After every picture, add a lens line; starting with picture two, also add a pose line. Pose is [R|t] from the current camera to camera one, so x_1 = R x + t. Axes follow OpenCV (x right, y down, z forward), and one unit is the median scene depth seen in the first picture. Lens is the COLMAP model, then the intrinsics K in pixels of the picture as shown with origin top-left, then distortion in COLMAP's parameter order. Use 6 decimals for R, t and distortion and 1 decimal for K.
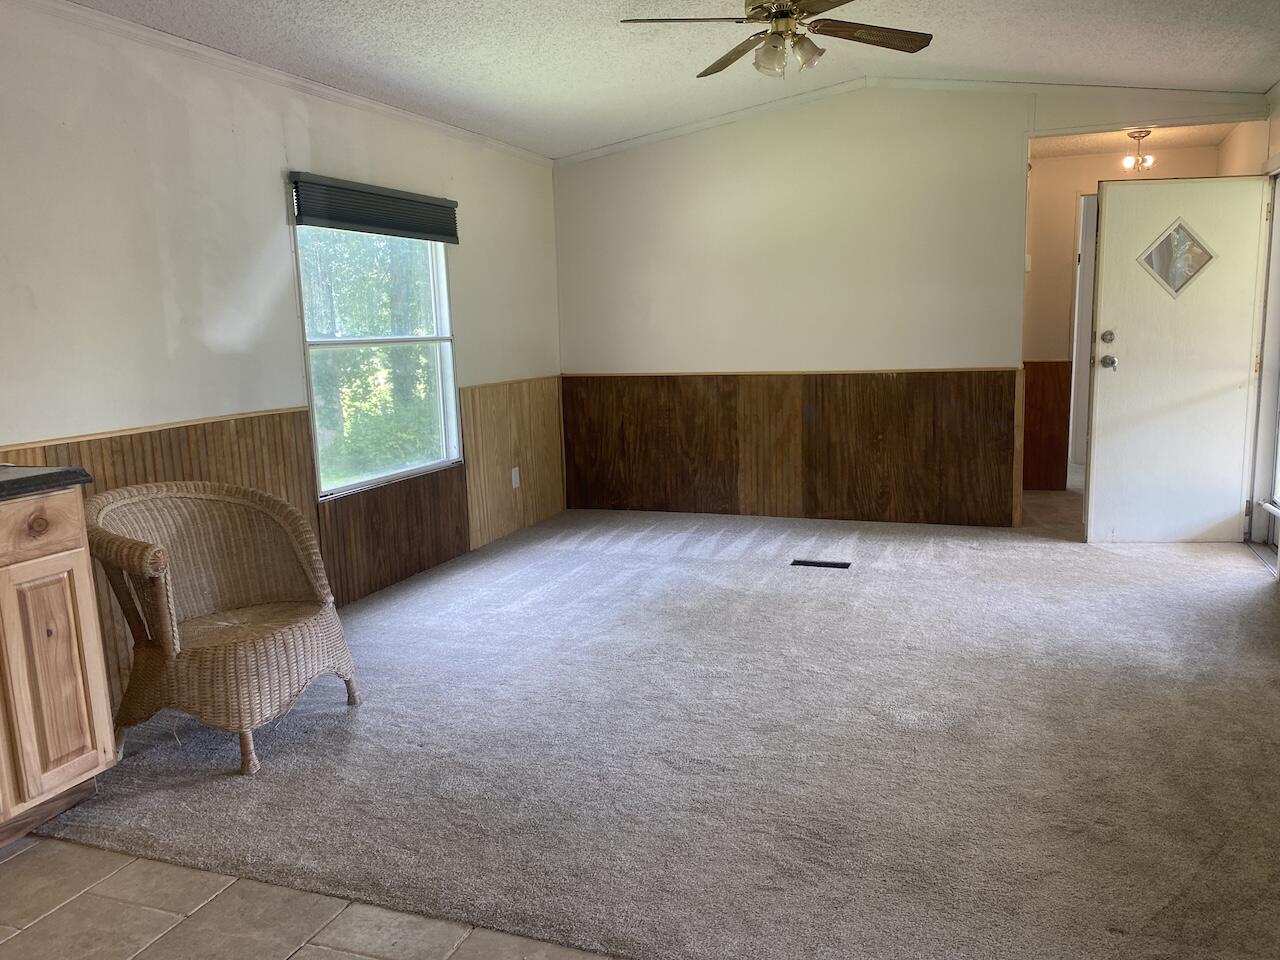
lens RADIAL K [[977.1, 0, 643.9], [0, 977.1, 481.8], [0, 0, 1]] dist [0.086664, -0.141720]
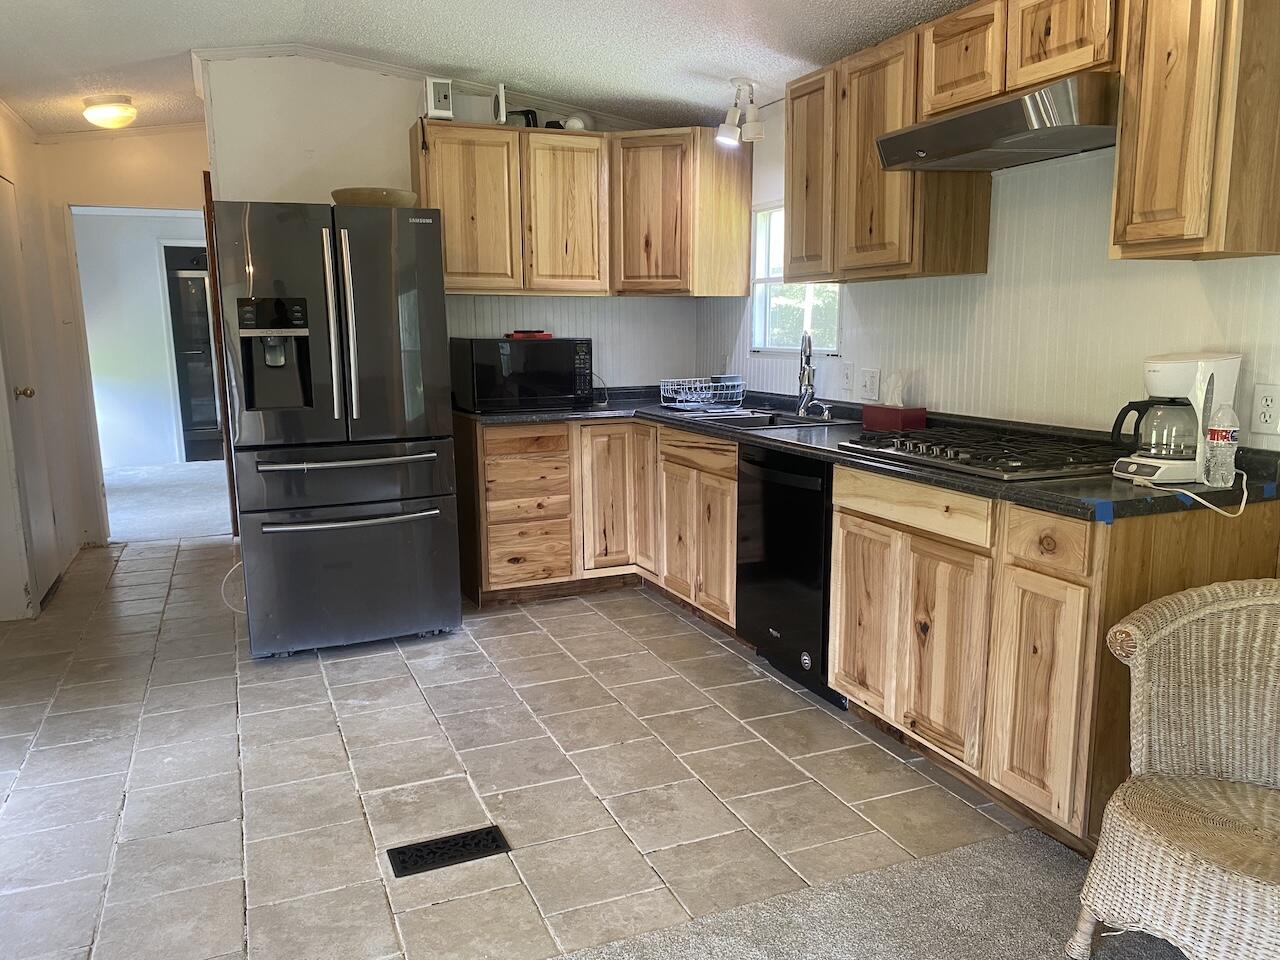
lens RADIAL K [[977.1, 0, 643.9], [0, 977.1, 481.8], [0, 0, 1]] dist [0.086664, -0.141720]
pose [[-0.721581, 0.151088, -0.675642, 0.314321], [-0.078059, 0.951920, 0.296236, -0.265283], [0.687915, 0.266498, -0.675094, 1.344415]]
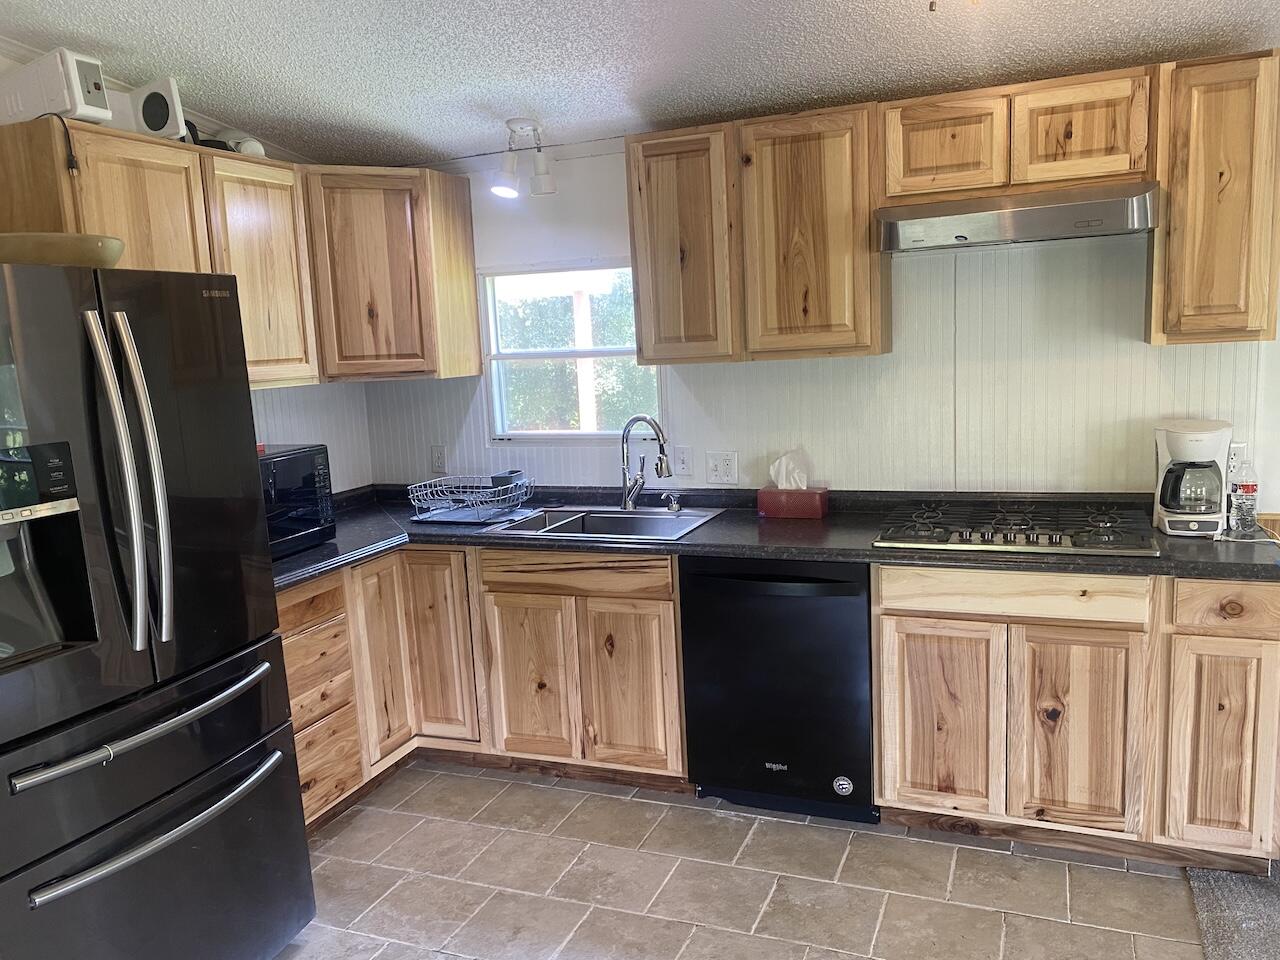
lens RADIAL K [[977.1, 0, 643.9], [0, 977.1, 481.8], [0, 0, 1]] dist [0.086664, -0.141720]
pose [[-0.016012, 0.186180, -0.982385, 0.409540], [-0.110369, 0.976178, 0.186802, -0.214017], [0.993762, 0.111416, 0.004918, 0.347432]]
